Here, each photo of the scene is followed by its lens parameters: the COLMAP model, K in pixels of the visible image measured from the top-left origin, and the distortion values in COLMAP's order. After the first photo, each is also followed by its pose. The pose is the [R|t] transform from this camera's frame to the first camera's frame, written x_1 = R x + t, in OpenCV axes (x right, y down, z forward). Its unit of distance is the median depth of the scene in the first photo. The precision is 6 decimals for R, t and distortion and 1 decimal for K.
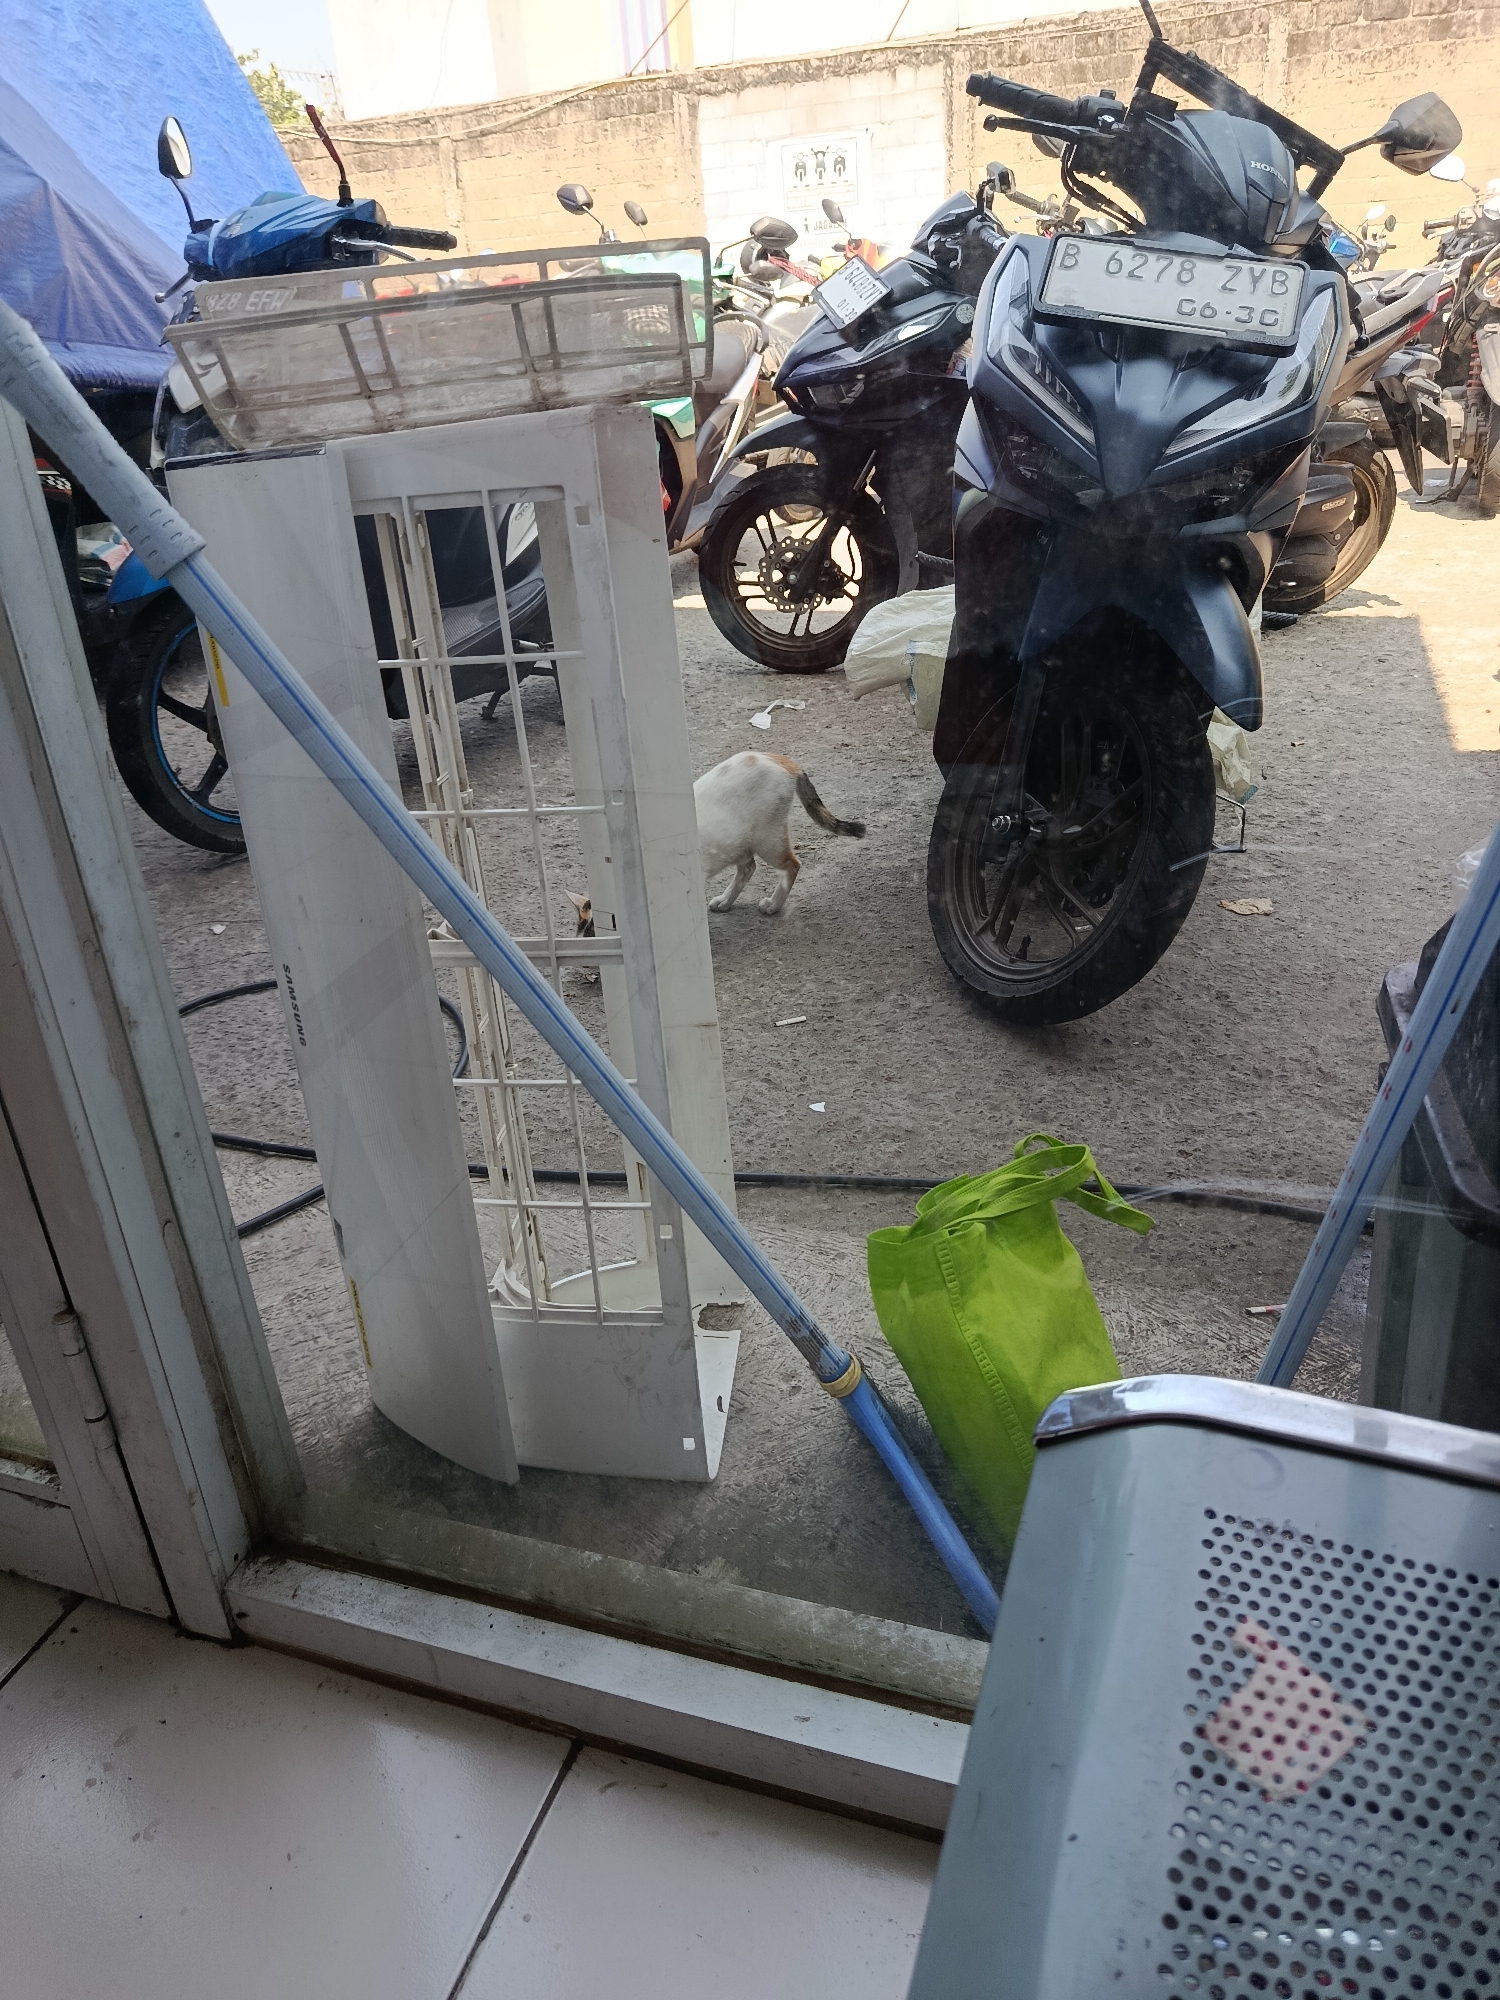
lens RADIAL K [[1383.7, 0, 759.4], [0, 1383.7, 996.7], [0, 0, 1]] dist [0.072388, -0.119236]
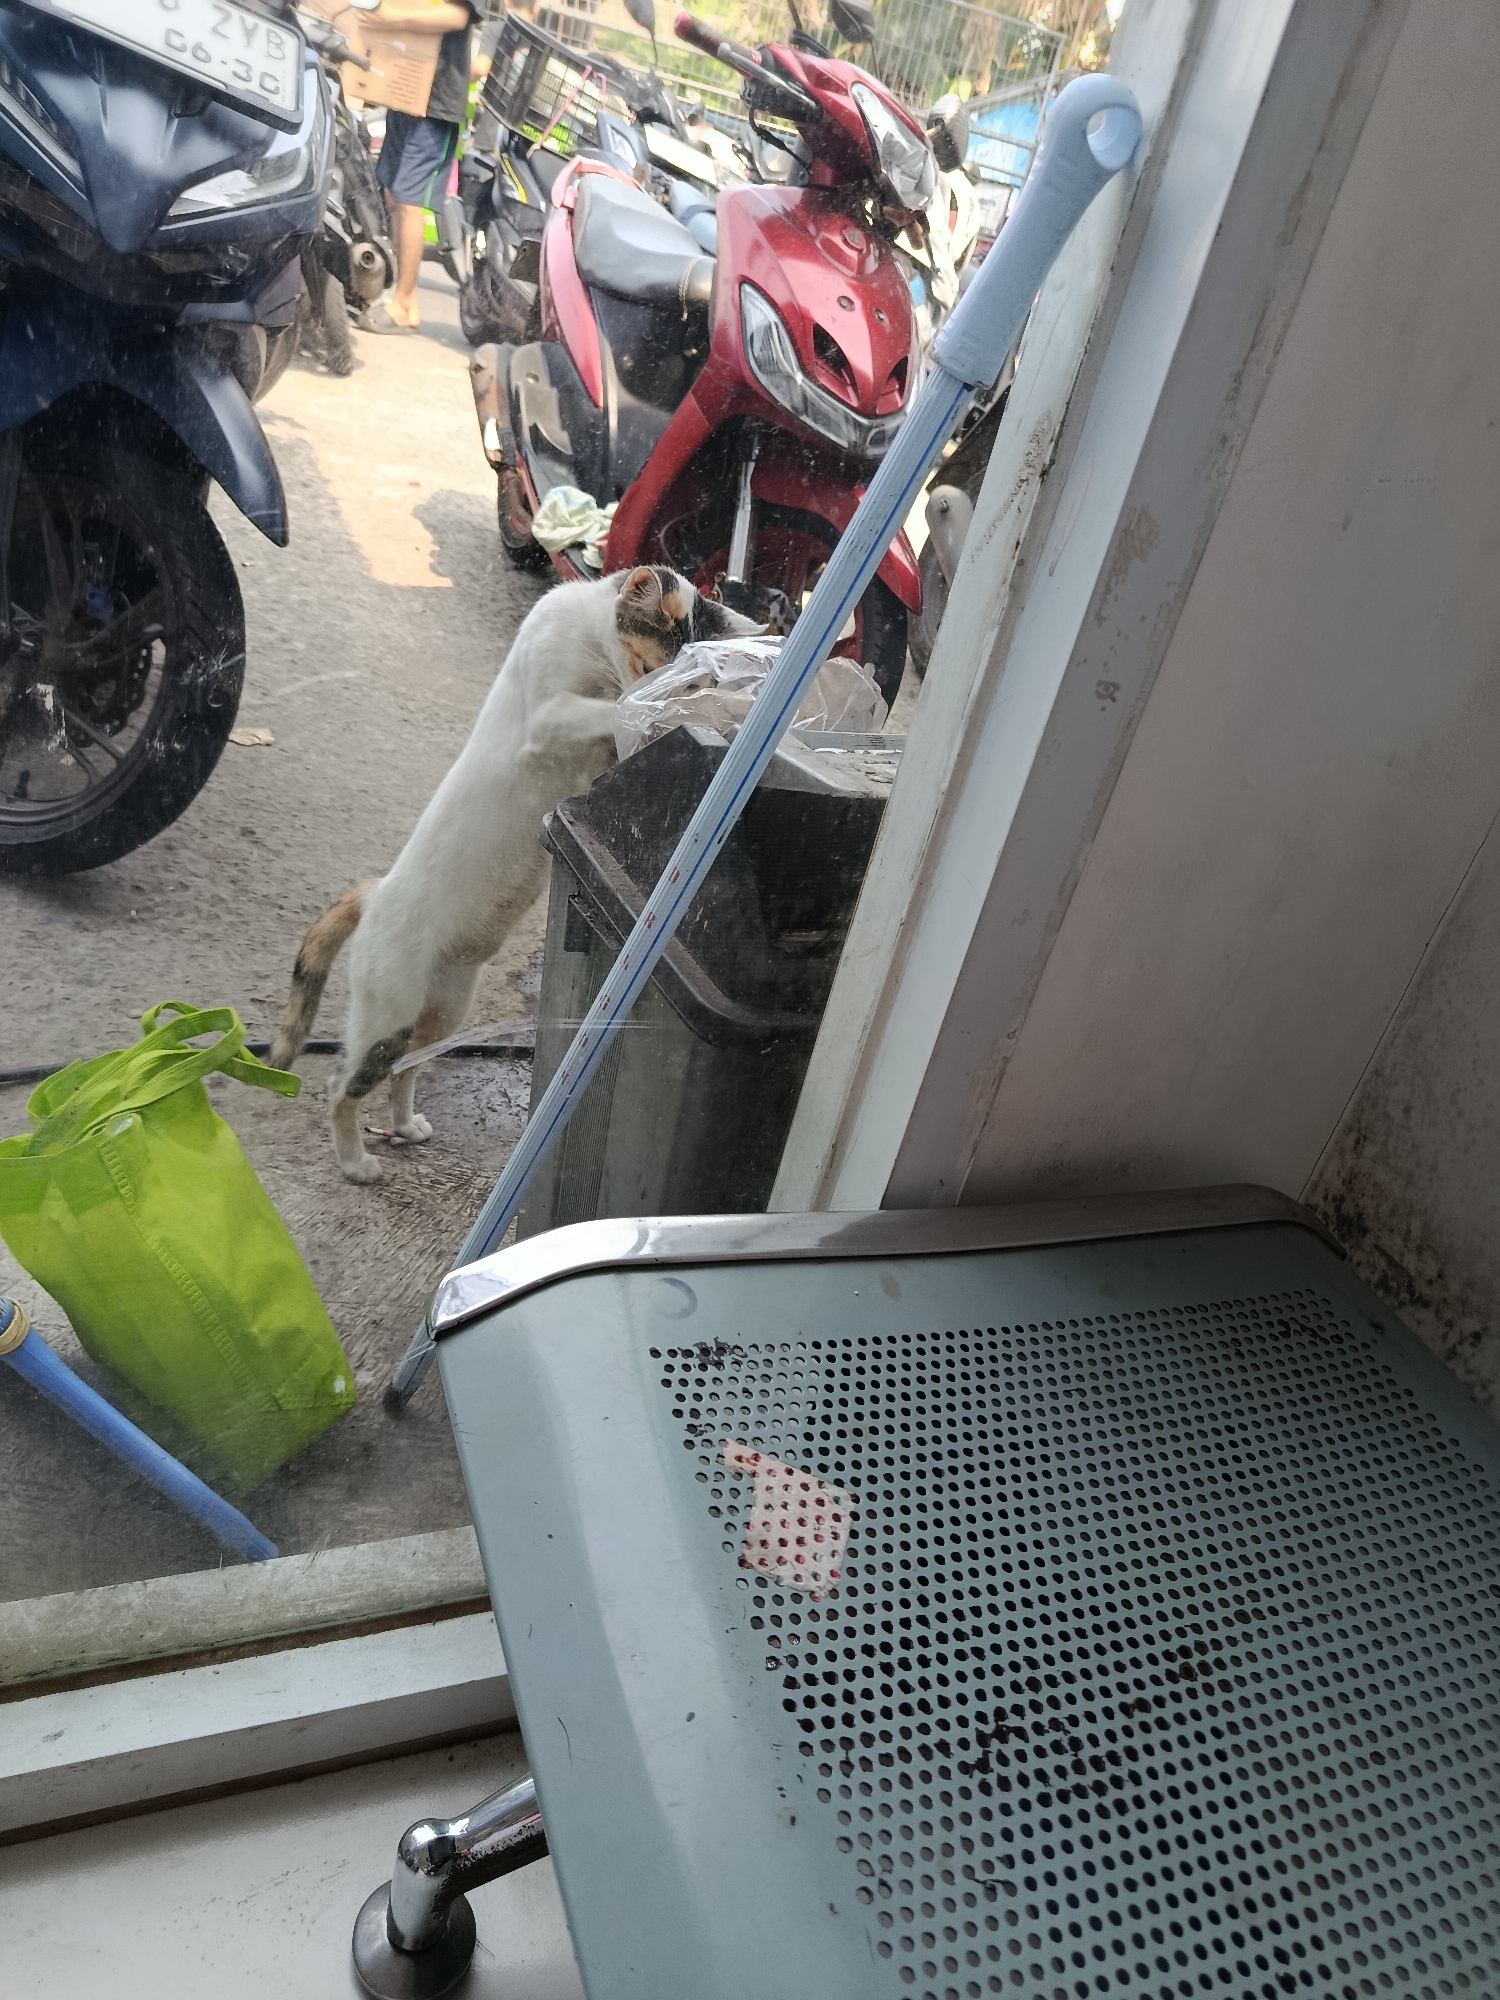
lens RADIAL K [[1397.8, 0, 753.7], [0, 1397.8, 1002.8], [0, 0, 1]] dist [-0.010262, -0.006407]
pose [[0.722976, -0.123227, 0.679795, -0.086923], [0.037285, 0.989490, 0.139712, -0.005975], [-0.689866, -0.075663, 0.719972, 0.078170]]
